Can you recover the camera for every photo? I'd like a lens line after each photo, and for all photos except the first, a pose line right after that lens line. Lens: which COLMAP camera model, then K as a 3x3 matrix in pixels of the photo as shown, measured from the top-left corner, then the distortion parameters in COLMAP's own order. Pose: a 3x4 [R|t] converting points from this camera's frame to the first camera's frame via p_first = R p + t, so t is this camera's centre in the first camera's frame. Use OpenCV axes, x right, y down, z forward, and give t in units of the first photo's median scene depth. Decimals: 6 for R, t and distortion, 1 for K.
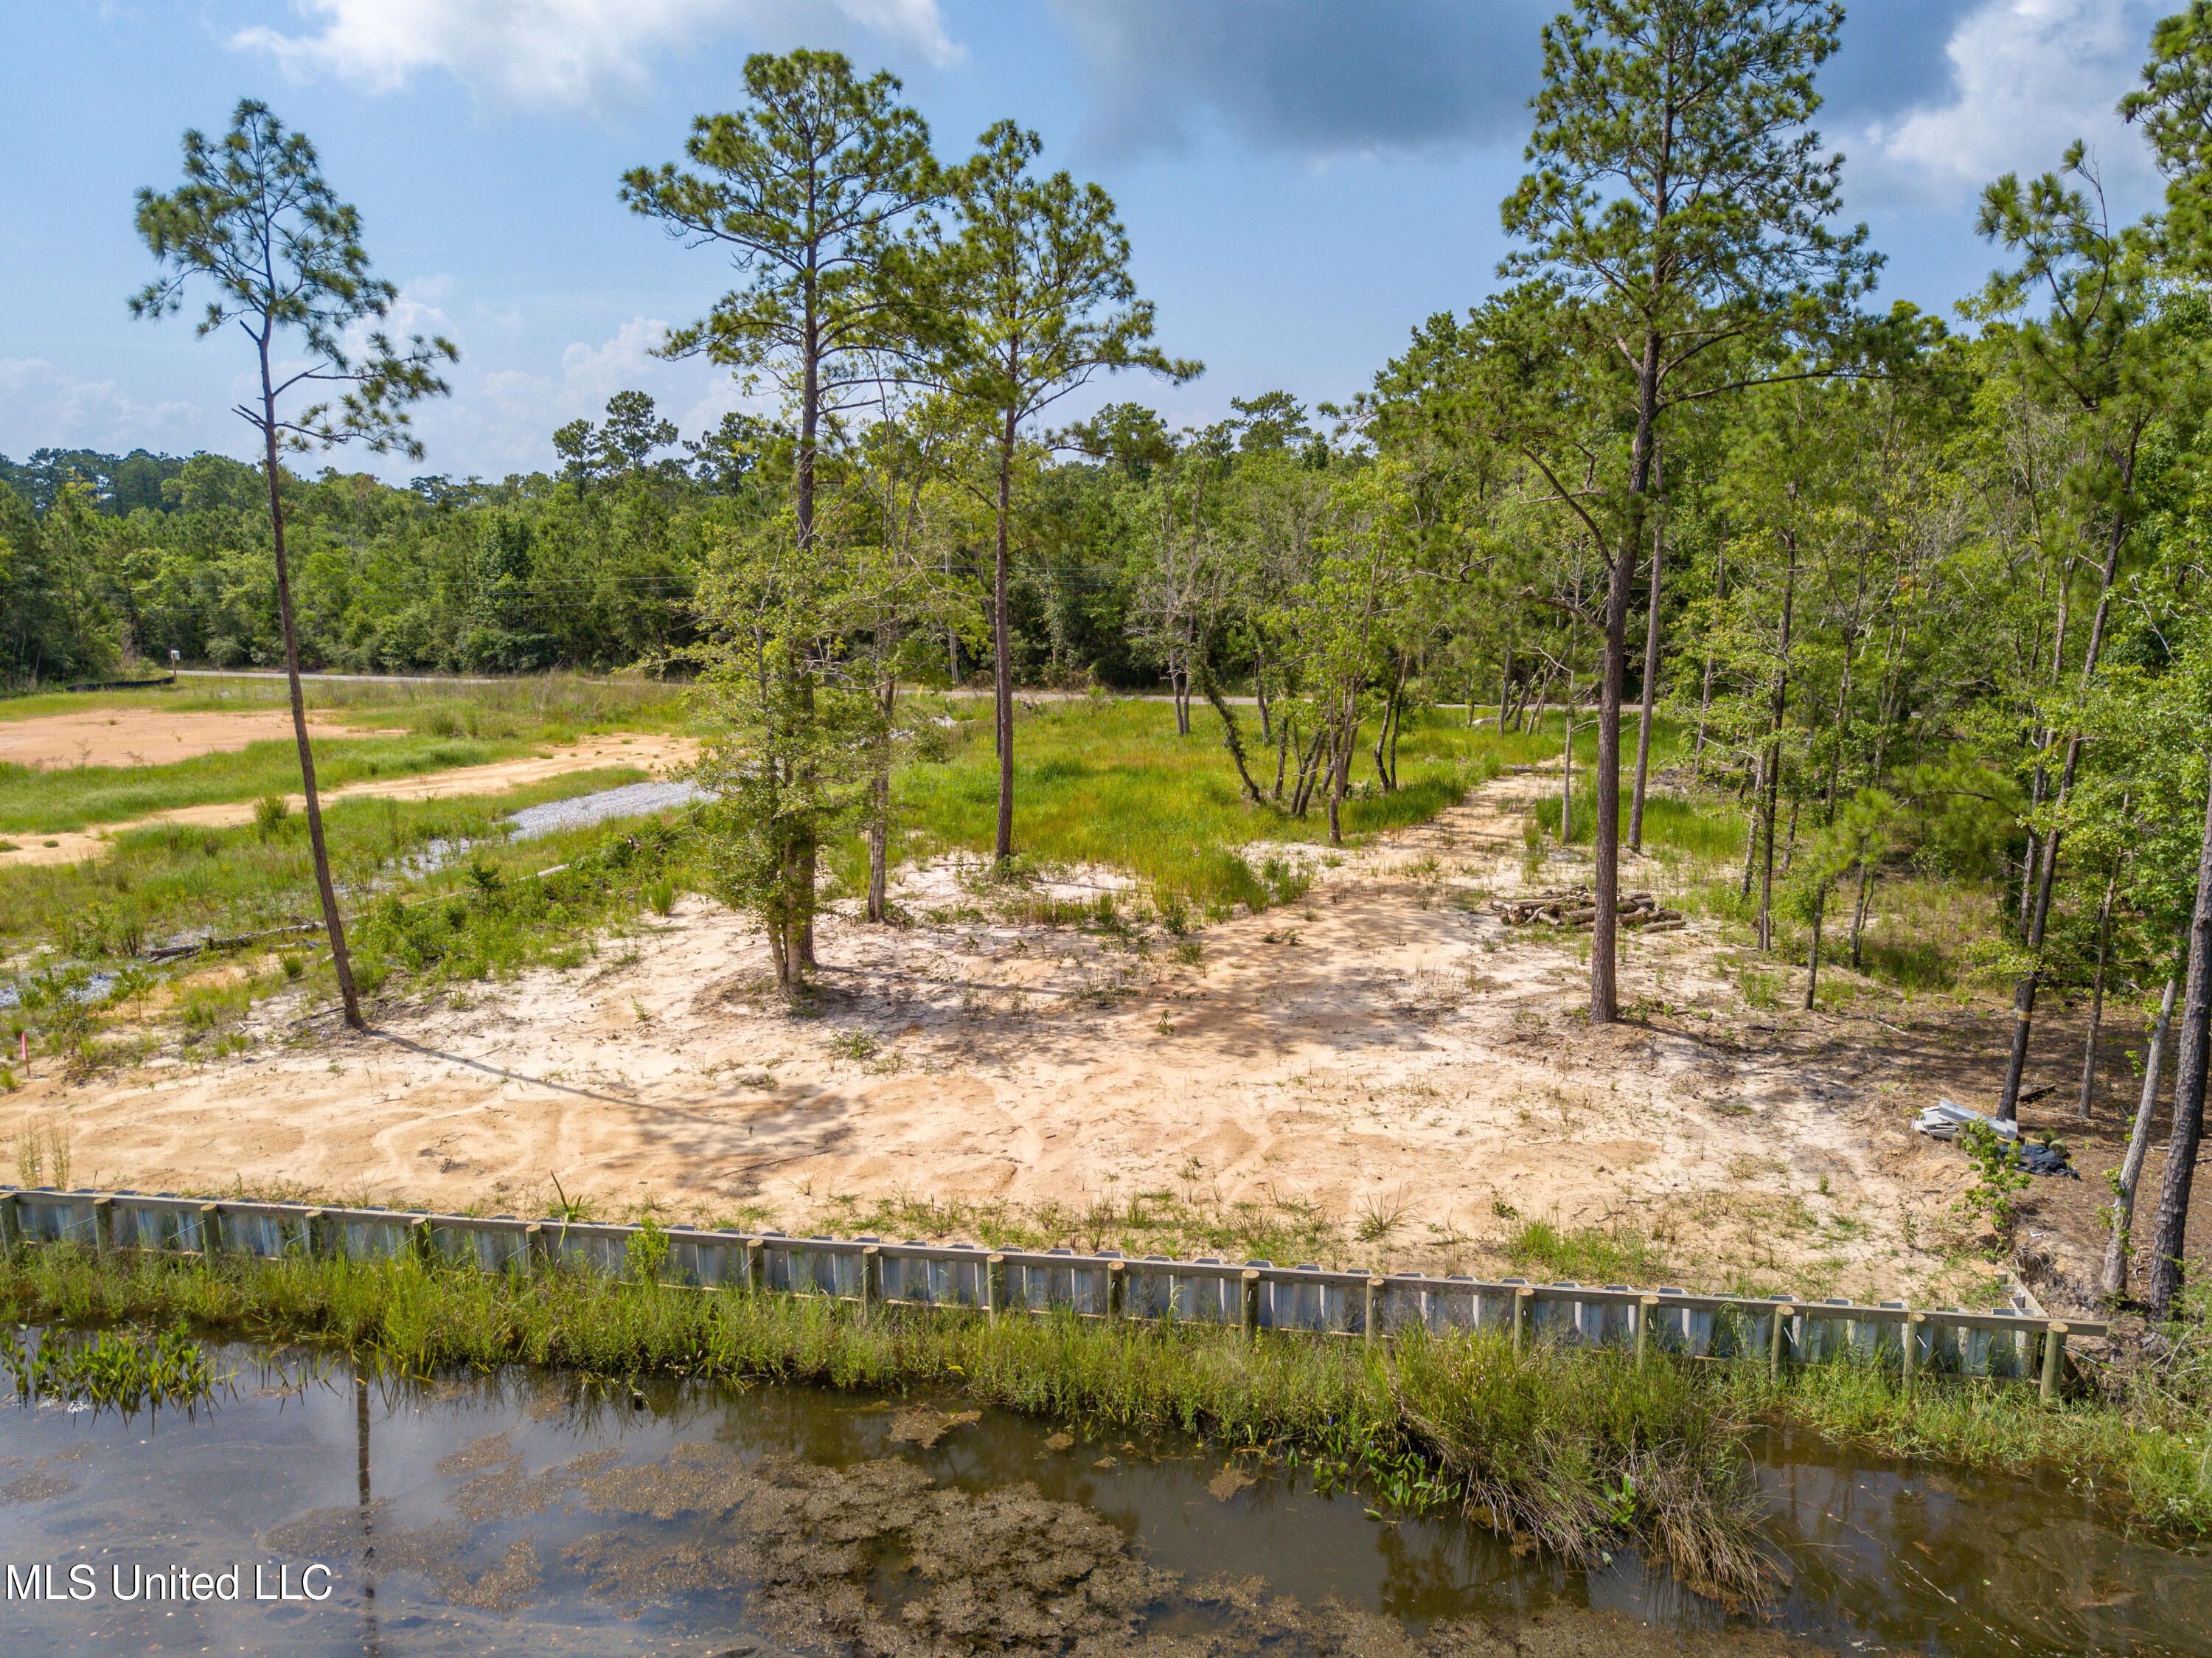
lens RADIAL K [[1706.2, 0, 1112.7], [0, 1706.2, 821.0], [0, 0, 1]] dist [-0.003143, 0.011177]
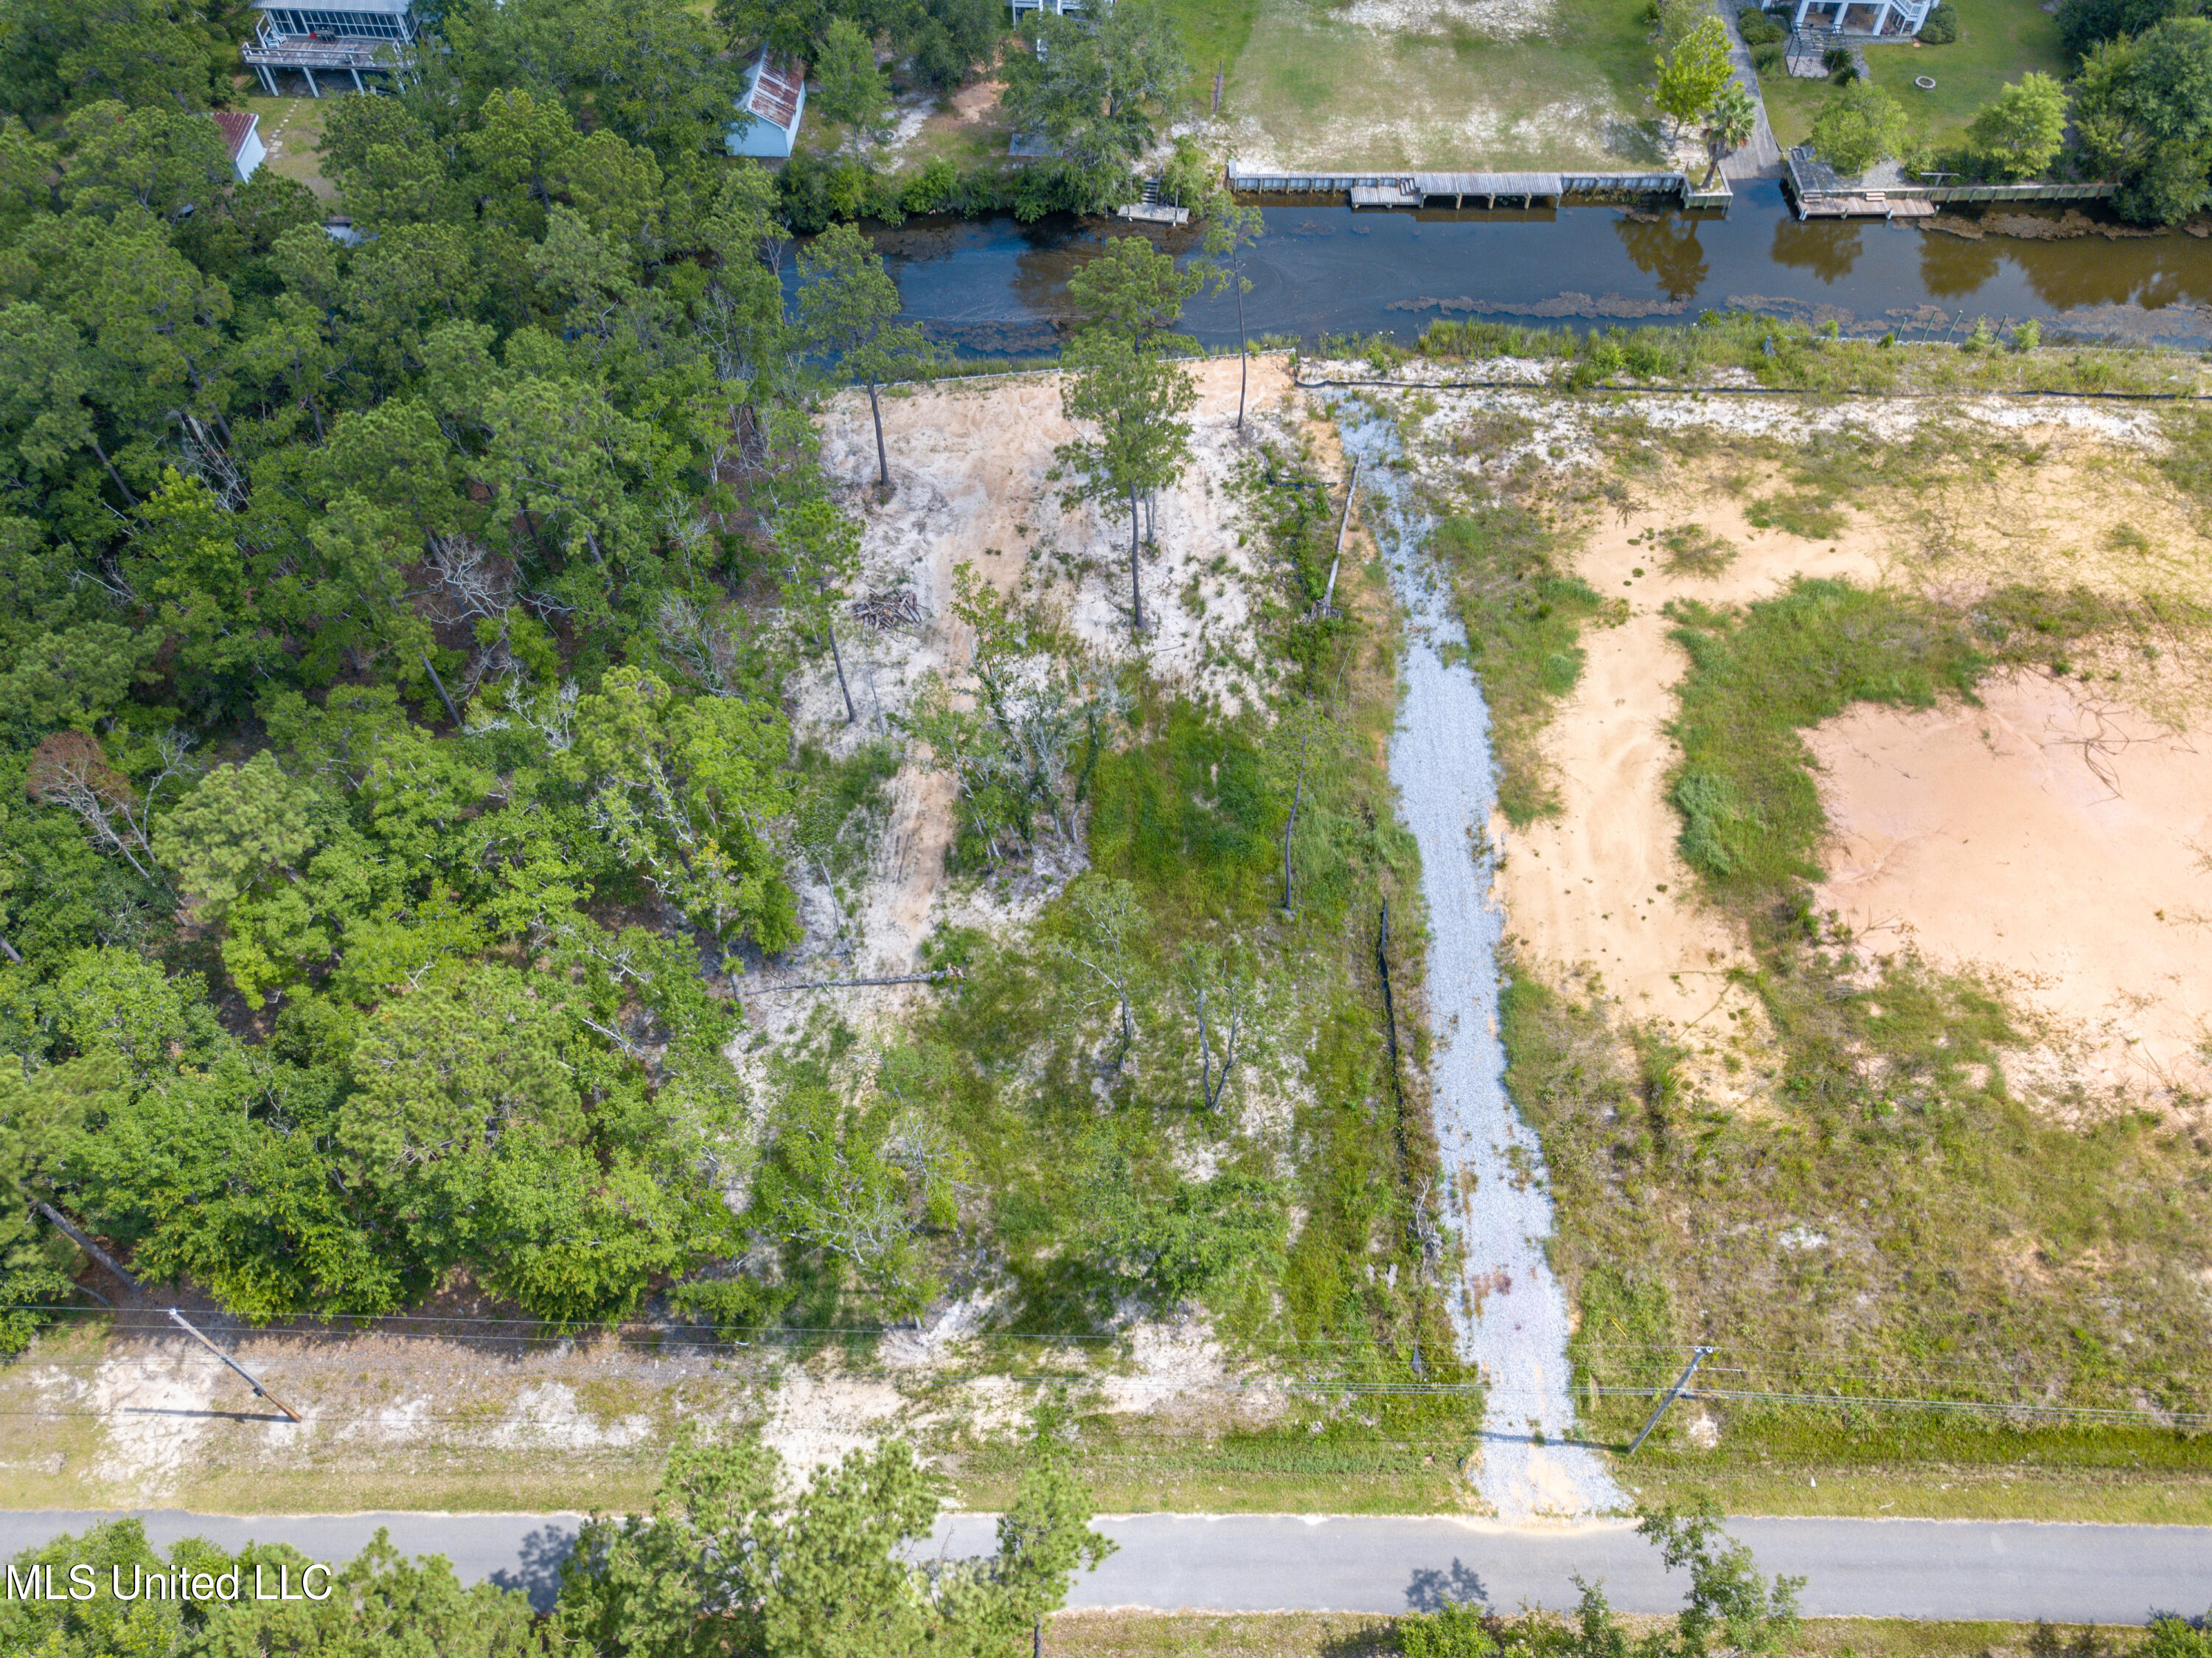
lens RADIAL K [[1751.2, 0, 1113.3], [0, 1751.2, 819.3], [0, 0, 1]] dist [0.002159, 0.001147]
pose [[-0.956925, 0.239555, -0.164034, 0.692166], [-0.041593, 0.446043, 0.894045, -3.263169], [0.287339, 0.862357, -0.416866, 3.751200]]
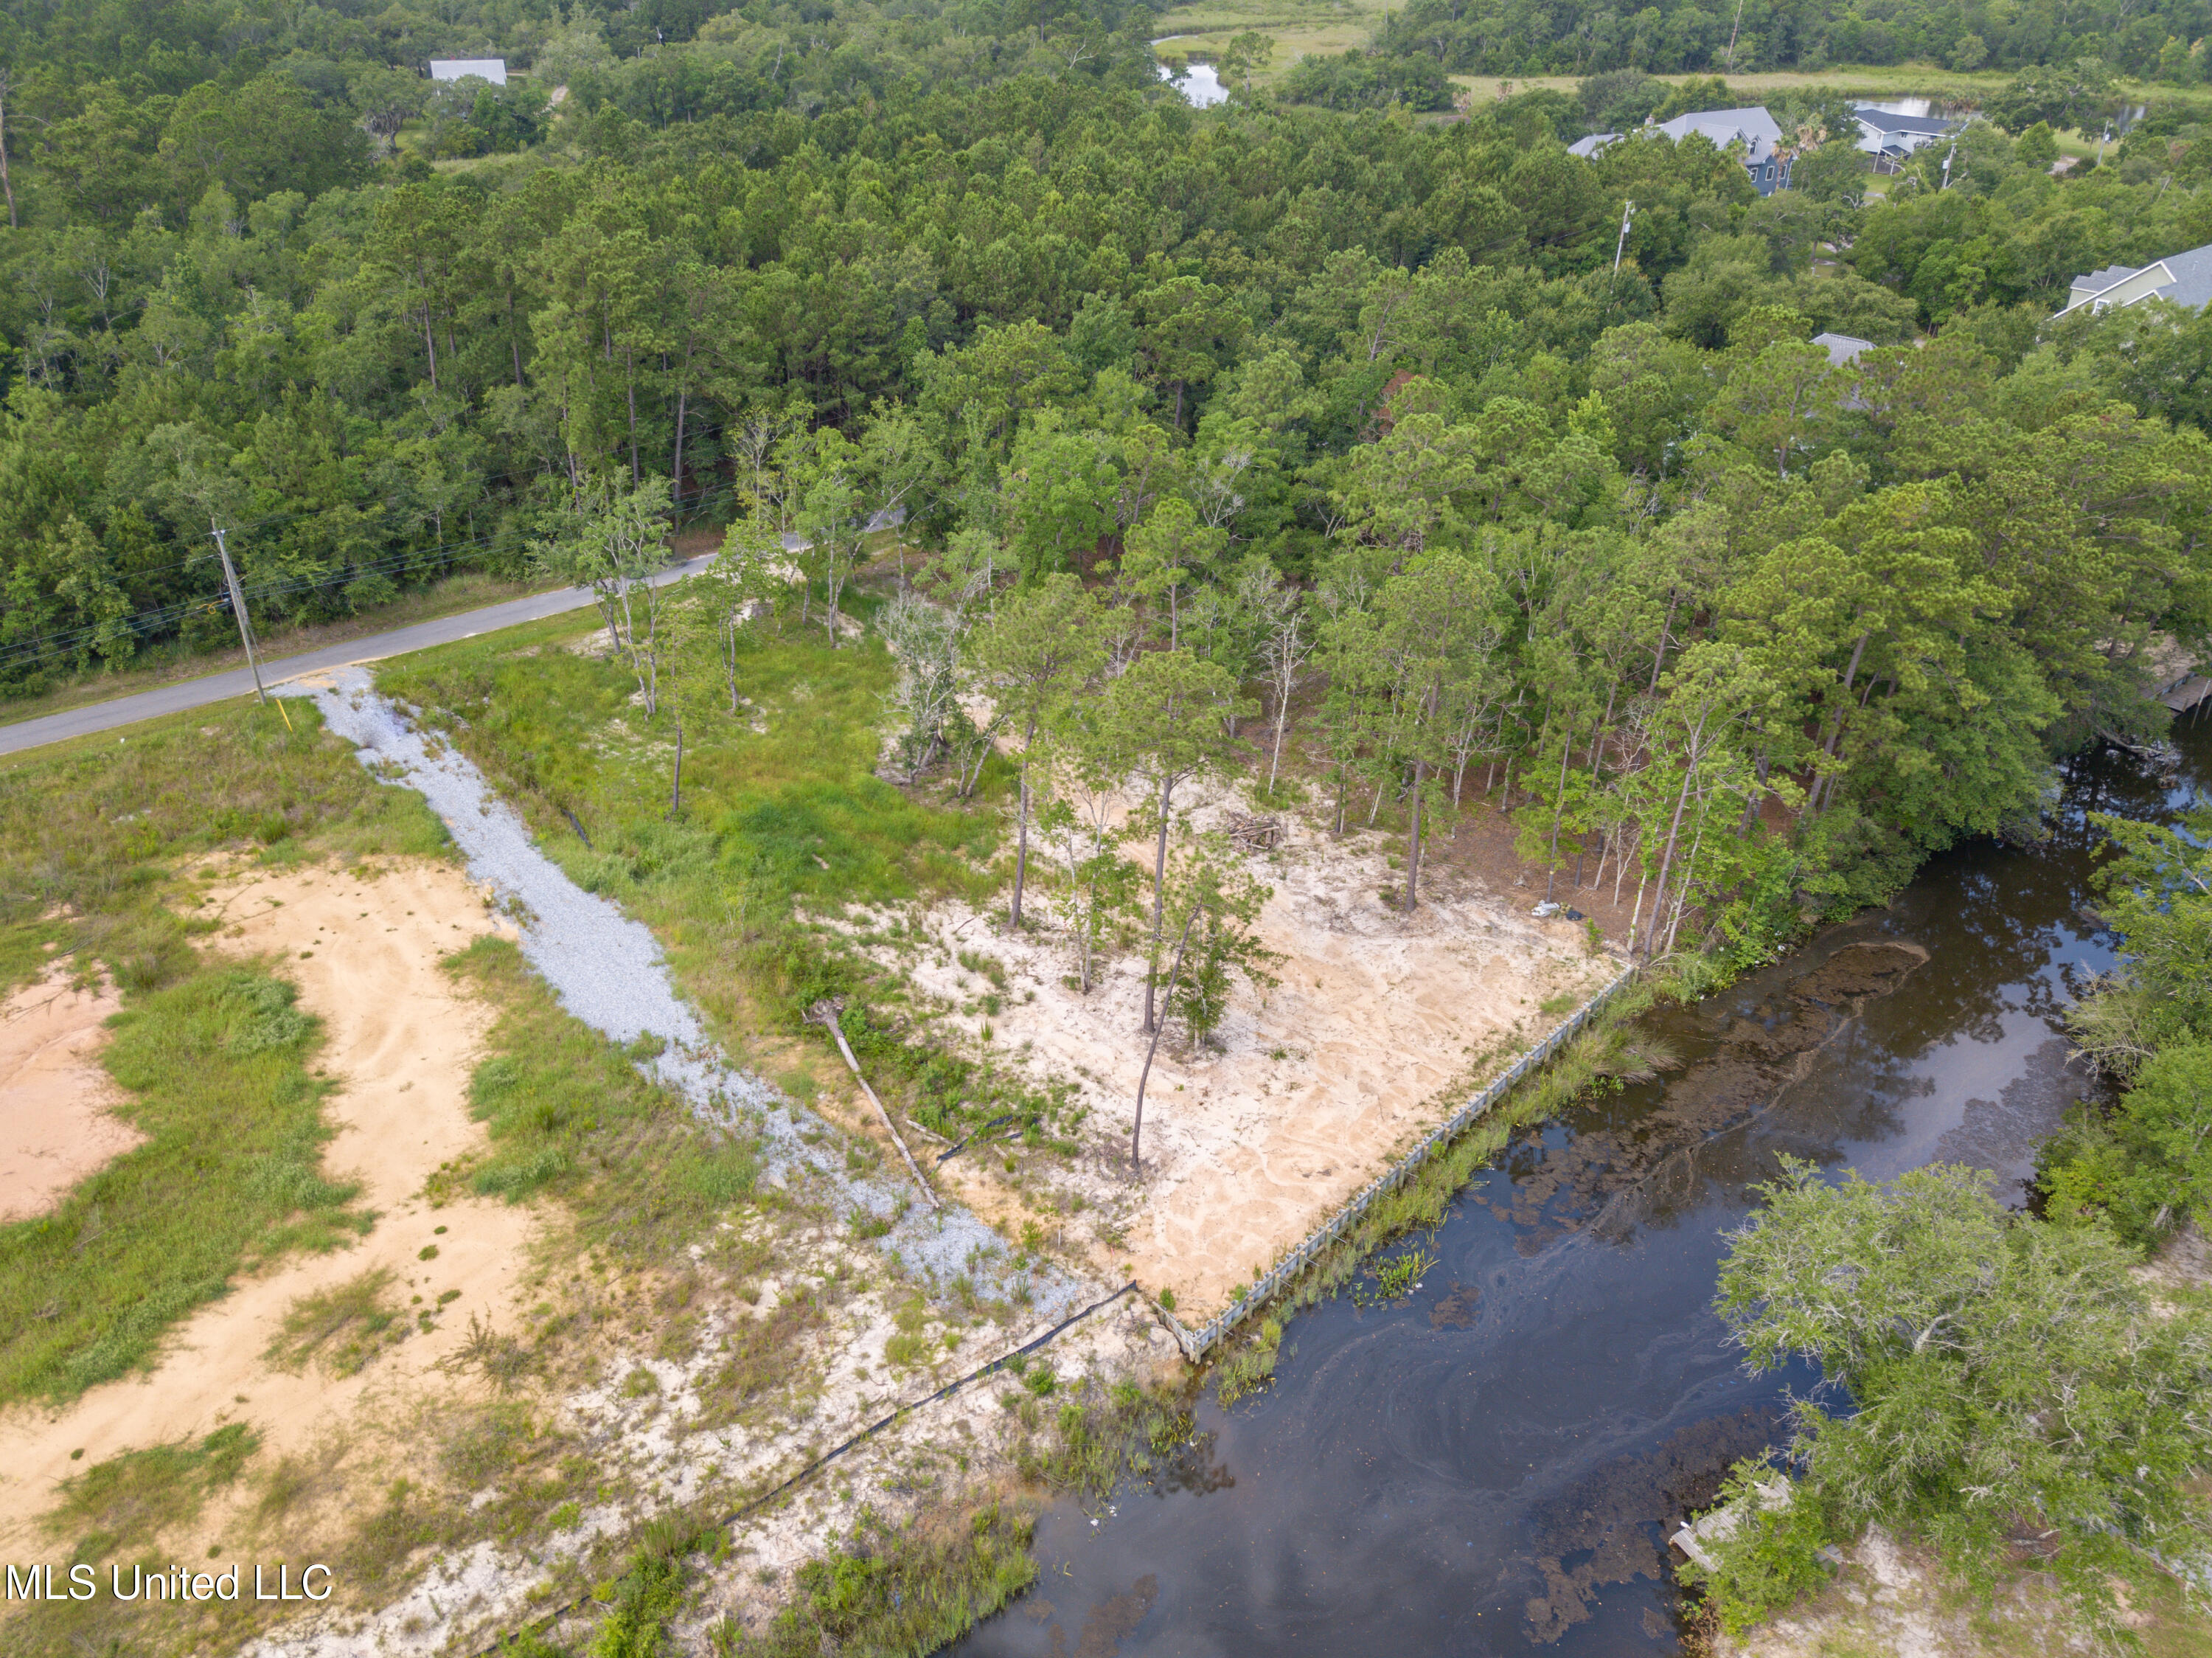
lens RADIAL K [[1706.2, 0, 1112.7], [0, 1706.2, 821.0], [0, 0, 1]] dist [-0.003143, 0.011177]
pose [[0.552082, -0.407135, 0.727631, -2.229332], [0.124984, 0.903228, 0.410557, -1.392937], [-0.824369, -0.135719, 0.549541, -0.108268]]
